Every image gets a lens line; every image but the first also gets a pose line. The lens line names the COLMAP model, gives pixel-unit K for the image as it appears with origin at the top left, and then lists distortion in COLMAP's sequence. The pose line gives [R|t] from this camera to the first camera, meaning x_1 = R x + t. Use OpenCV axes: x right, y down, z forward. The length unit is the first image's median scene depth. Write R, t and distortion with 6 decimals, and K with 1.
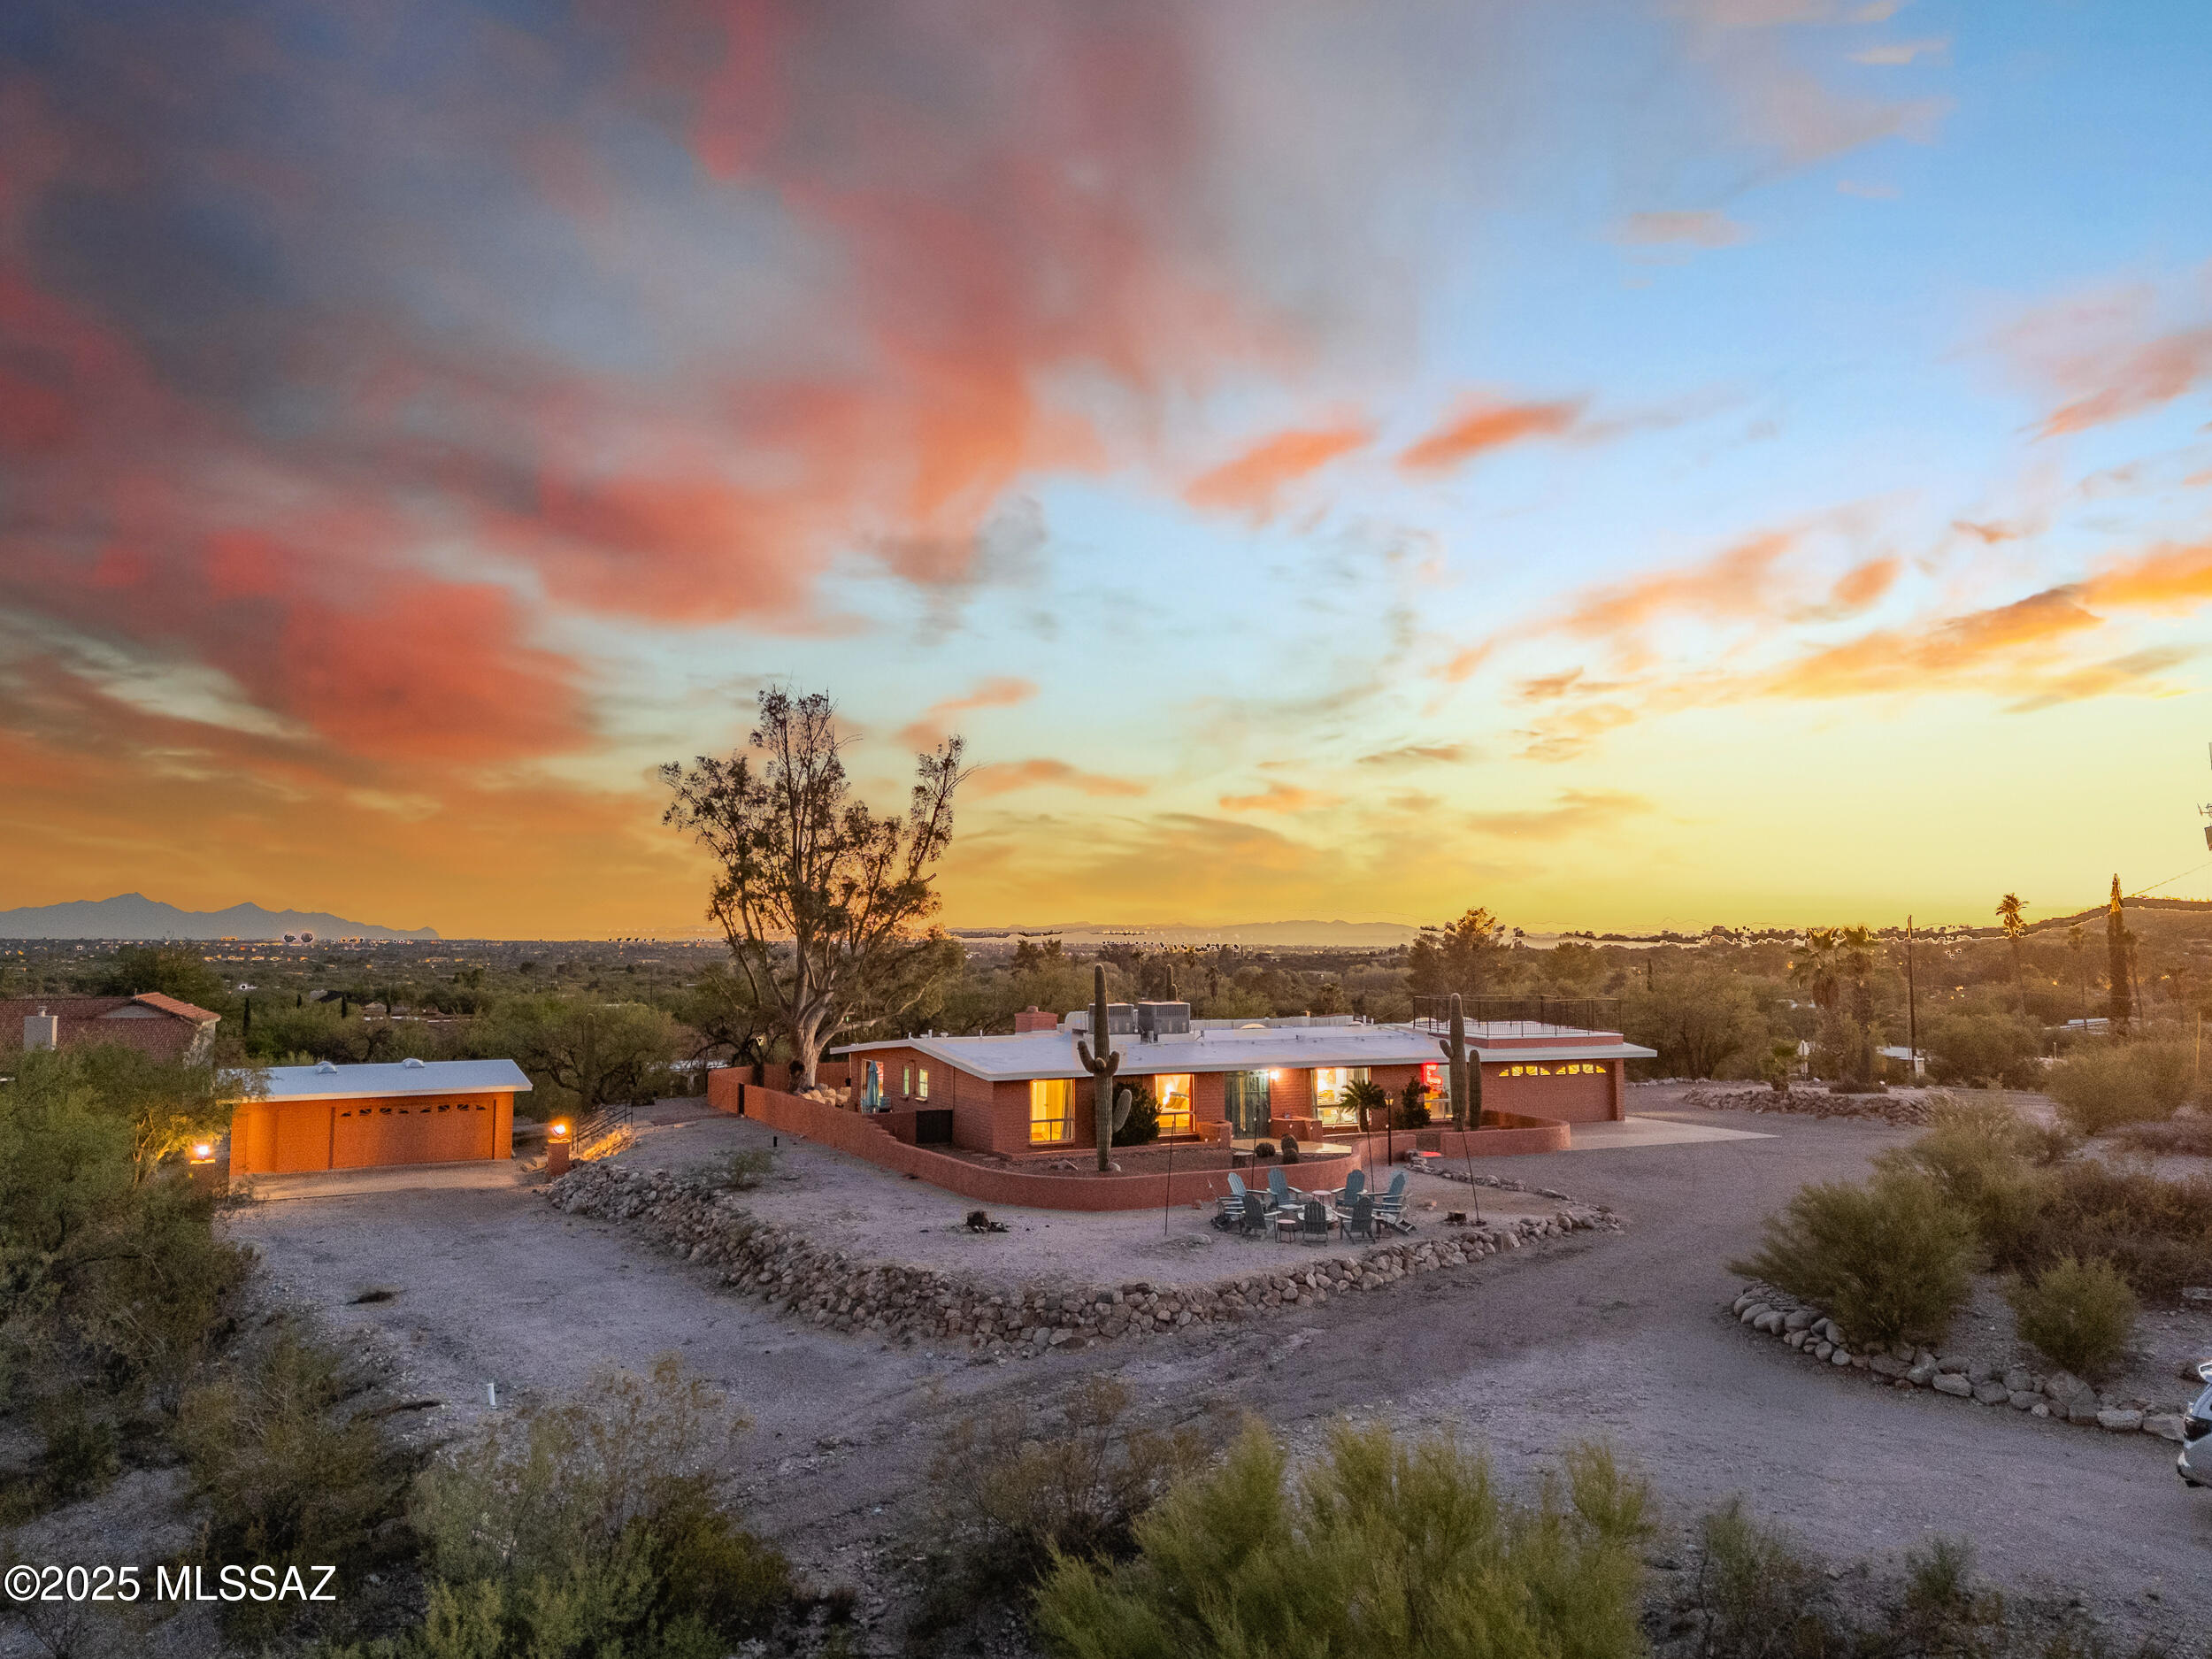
lens RADIAL K [[1513.6, 0, 1106.0], [0, 1513.6, 829.5], [0, 0, 1]] dist [0.061933, -0.036917]
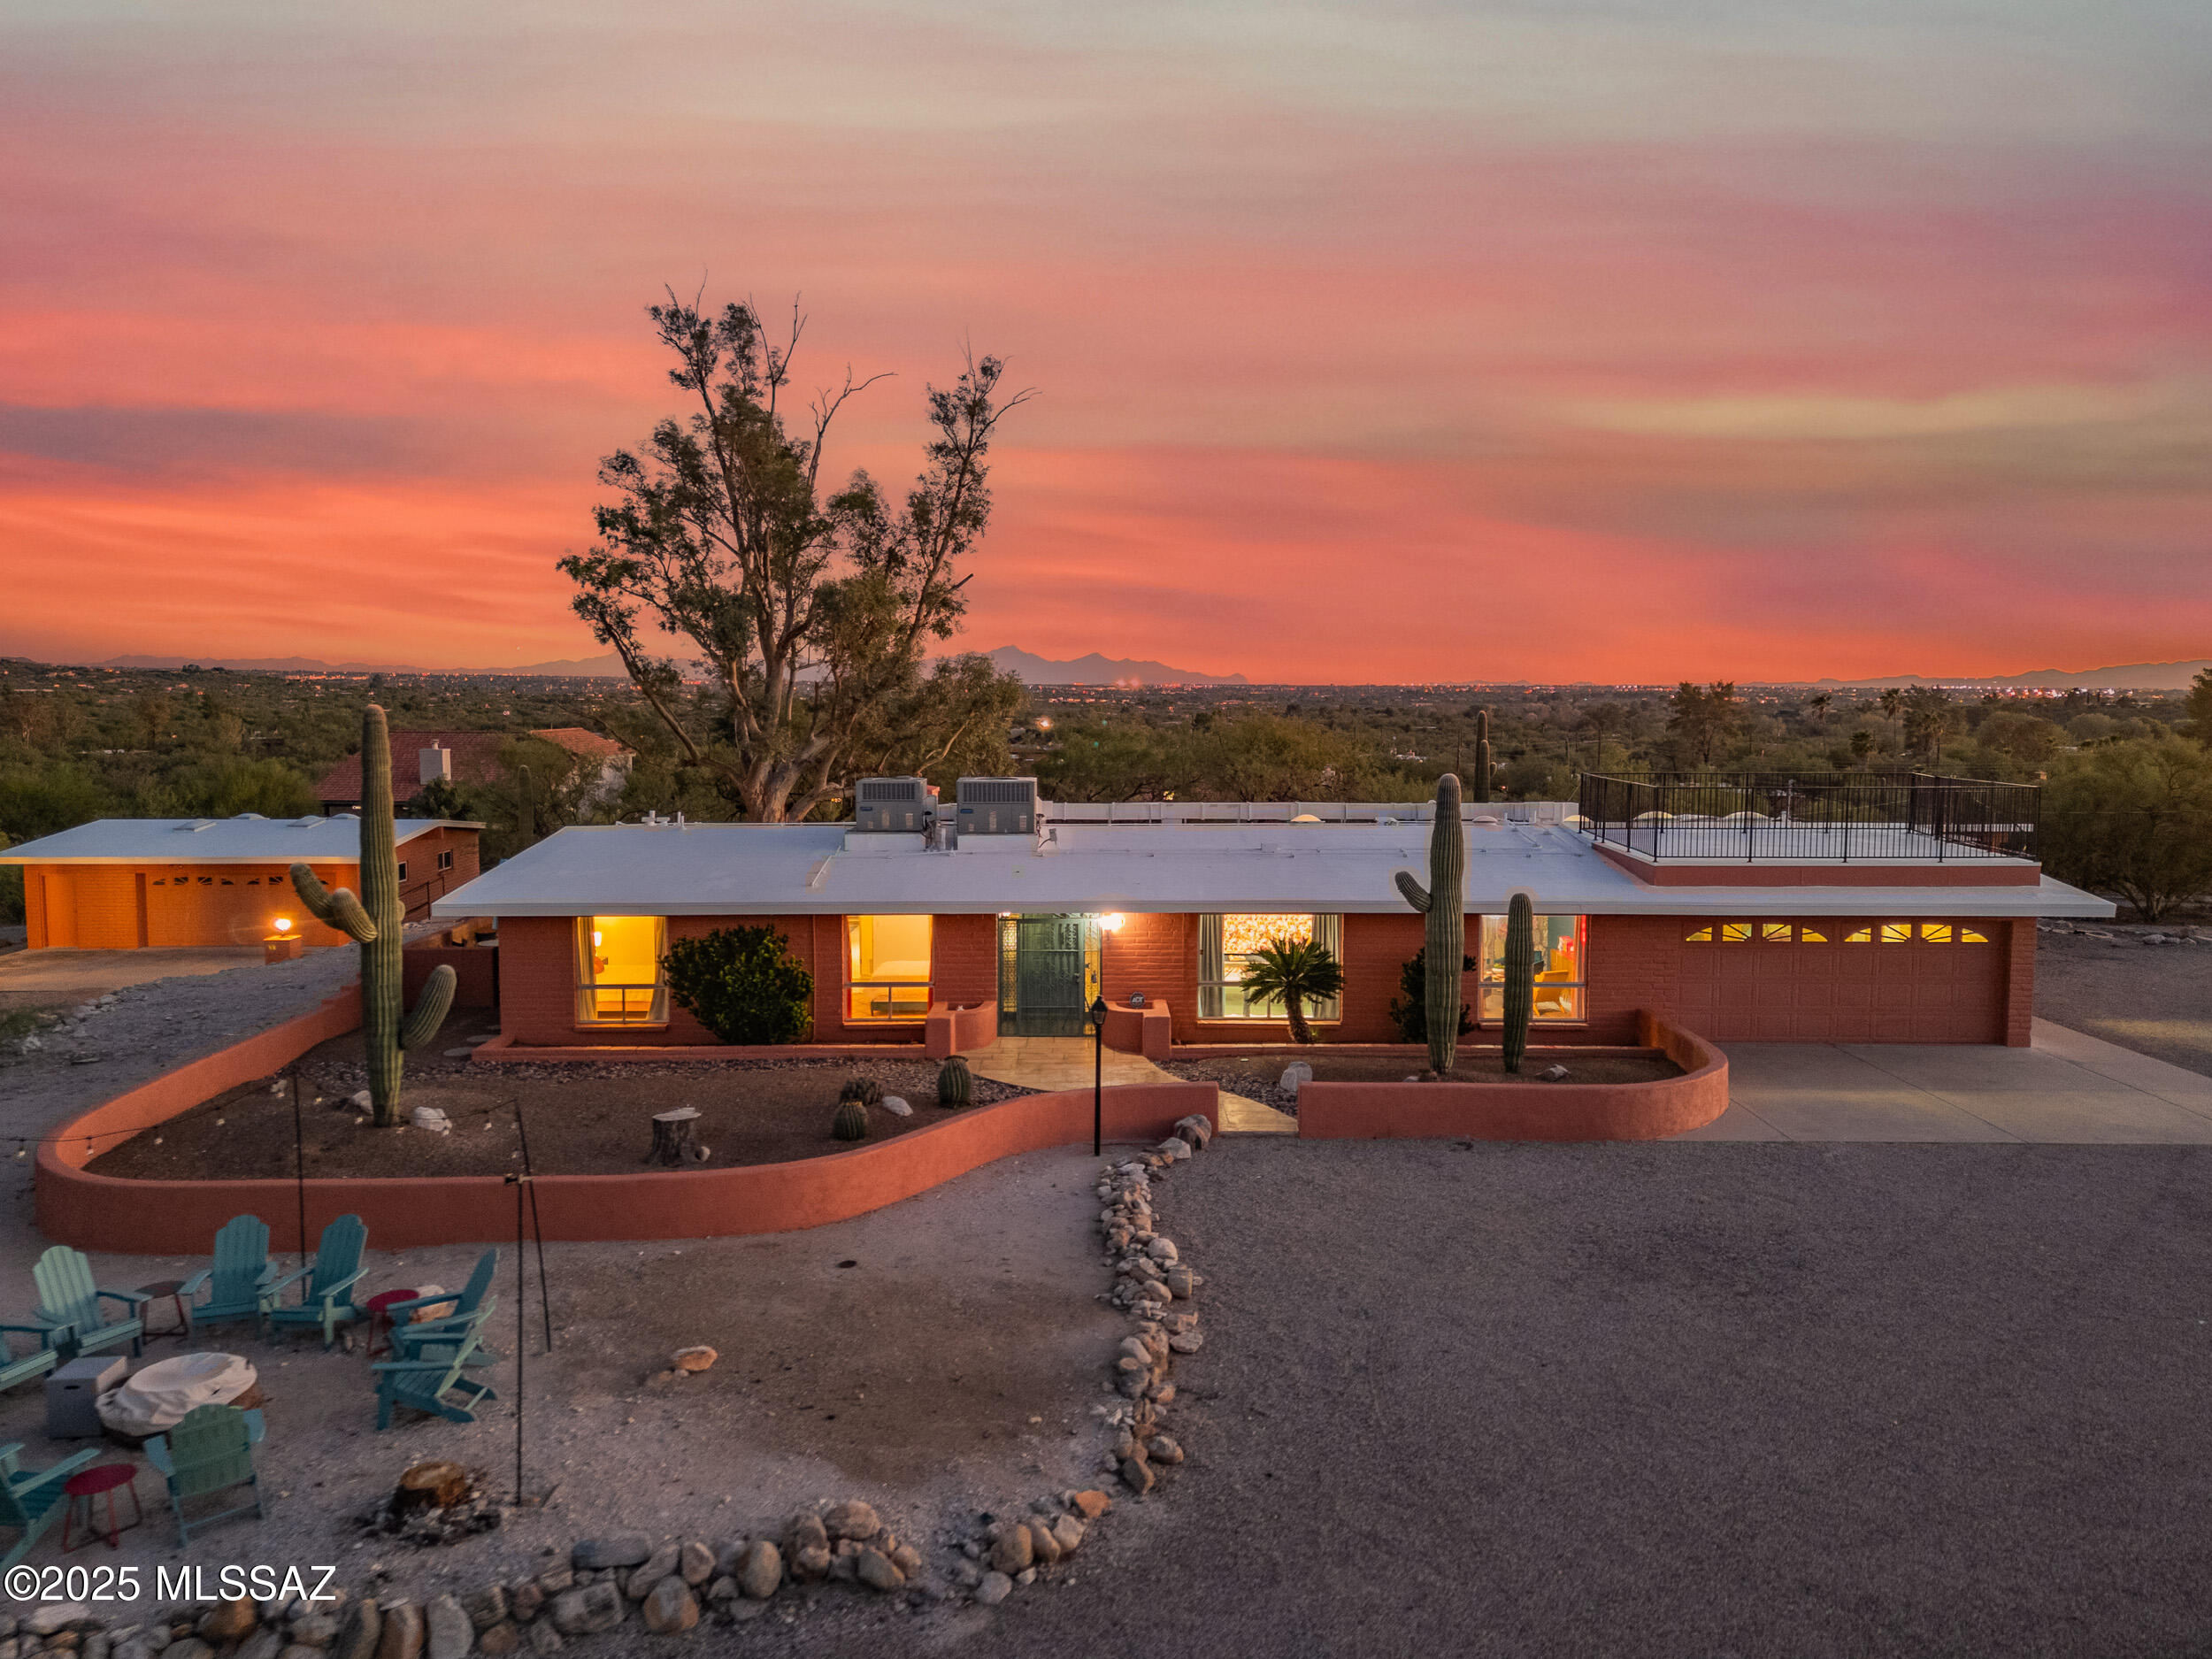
lens RADIAL K [[1513.6, 0, 1106.0], [0, 1513.6, 829.5], [0, 0, 1]] dist [0.061933, -0.036917]
pose [[0.880294, 0.043276, -0.472450, 0.322536], [0.043010, 0.984451, 0.170314, 0.035409], [0.472474, -0.170247, 0.864745, 0.493428]]
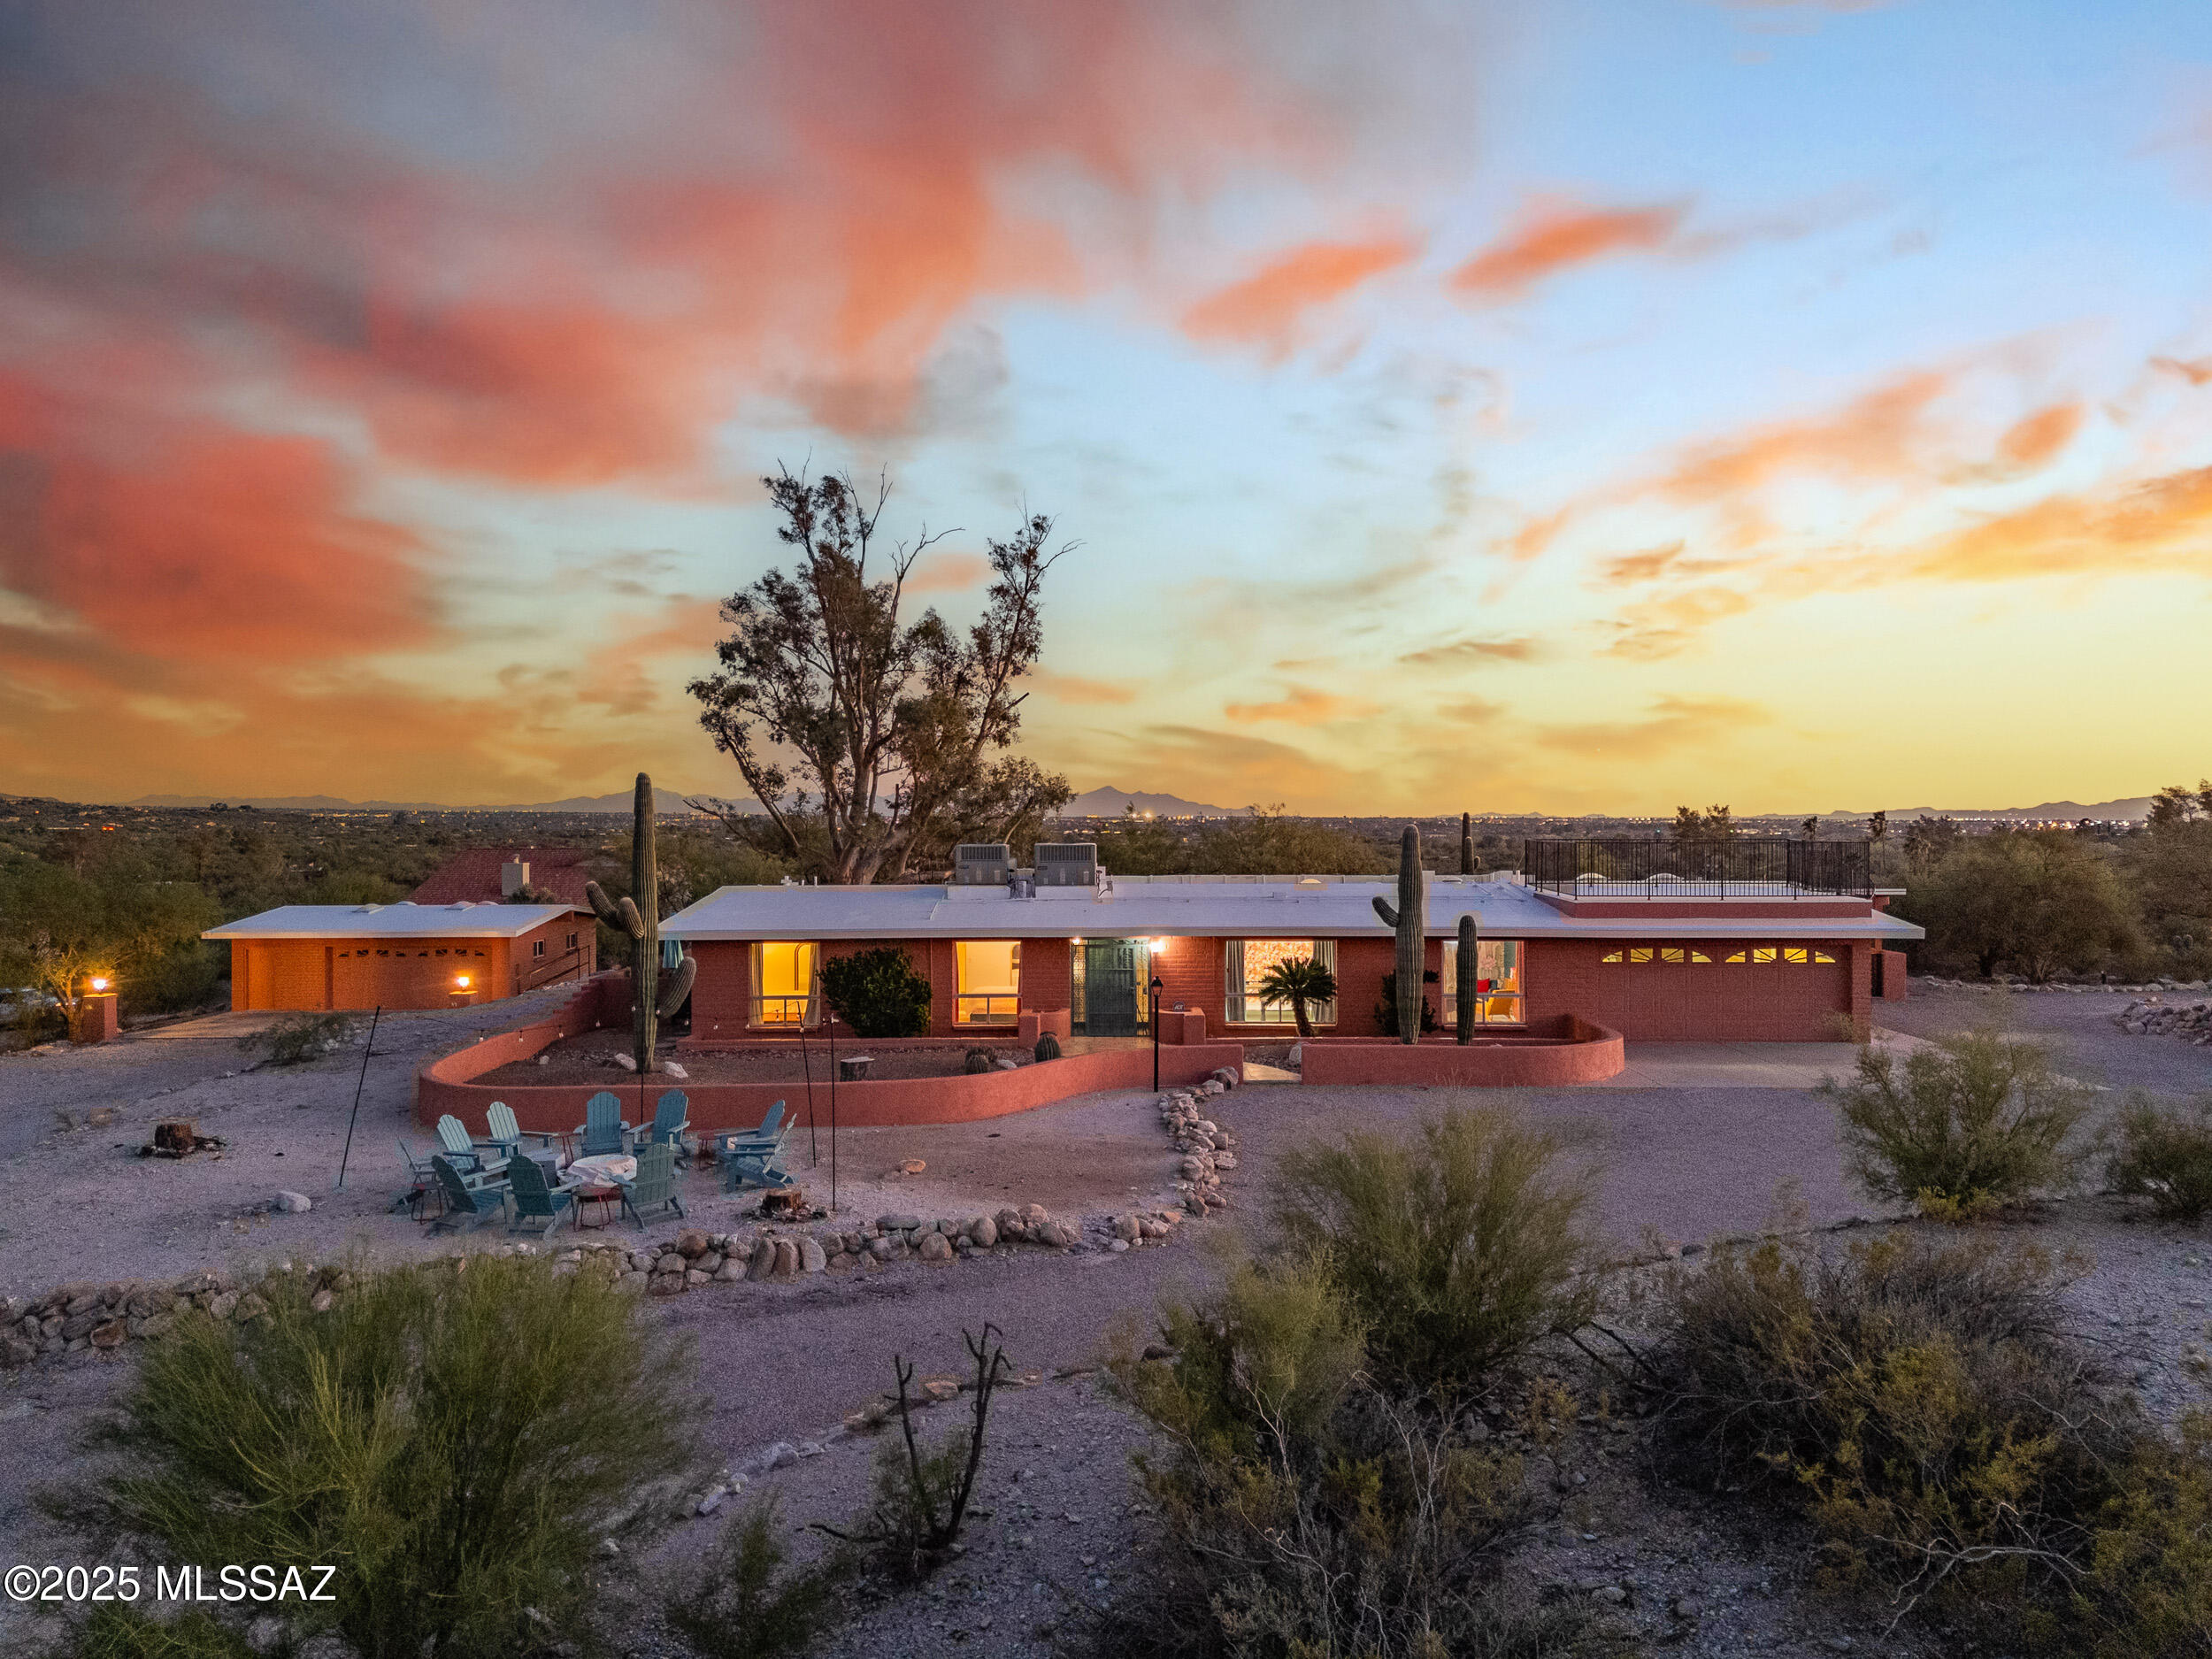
lens RADIAL K [[1550.5, 0, 1106.0], [0, 1550.5, 829.5], [0, 0, 1]] dist [0.051321, -0.006653]
pose [[0.877040, -0.003531, -0.480404, 0.386722], [0.047730, 0.995666, 0.079820, 0.045780], [0.478040, -0.092935, 0.873408, 0.340591]]
